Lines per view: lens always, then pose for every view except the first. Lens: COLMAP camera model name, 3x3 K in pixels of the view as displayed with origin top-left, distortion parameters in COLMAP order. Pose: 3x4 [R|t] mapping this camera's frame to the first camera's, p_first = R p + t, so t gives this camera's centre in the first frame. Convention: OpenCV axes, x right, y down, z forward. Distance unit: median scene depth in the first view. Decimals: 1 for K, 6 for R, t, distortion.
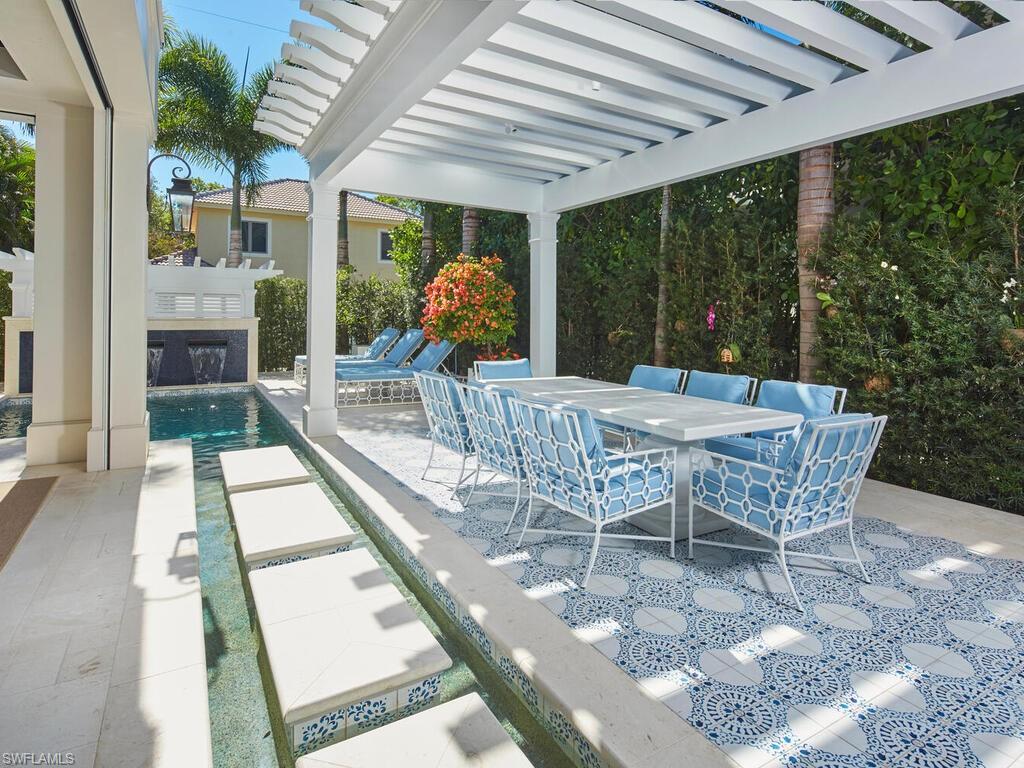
lens RADIAL K [[571.6, 0, 516.5], [0, 571.6, 382.4], [0, 0, 1]] dist [-0.004127, -0.000473]
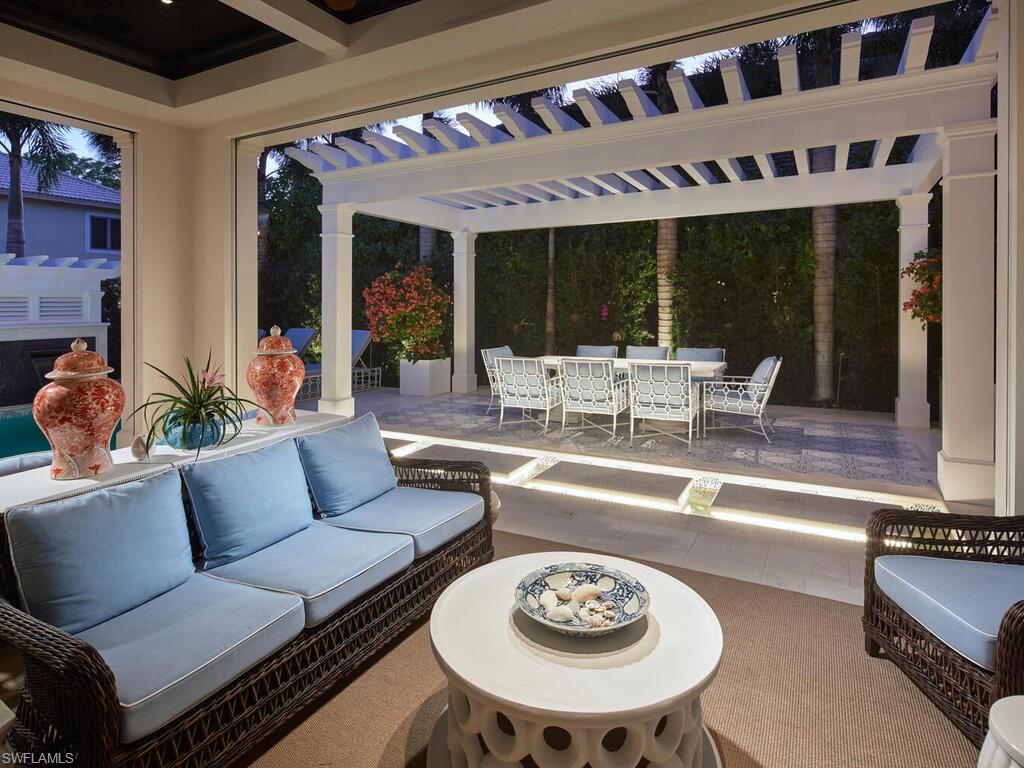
lens RADIAL K [[571.6, 0, 510.5], [0, 571.6, 385.2], [0, 0, 1]] dist [-0.004127, -0.000473]
pose [[0.860139, -0.087264, 0.502539, -0.673704], [0.078733, 0.996163, 0.038222, 0.001187], [-0.503946, 0.006690, 0.863709, -0.184329]]
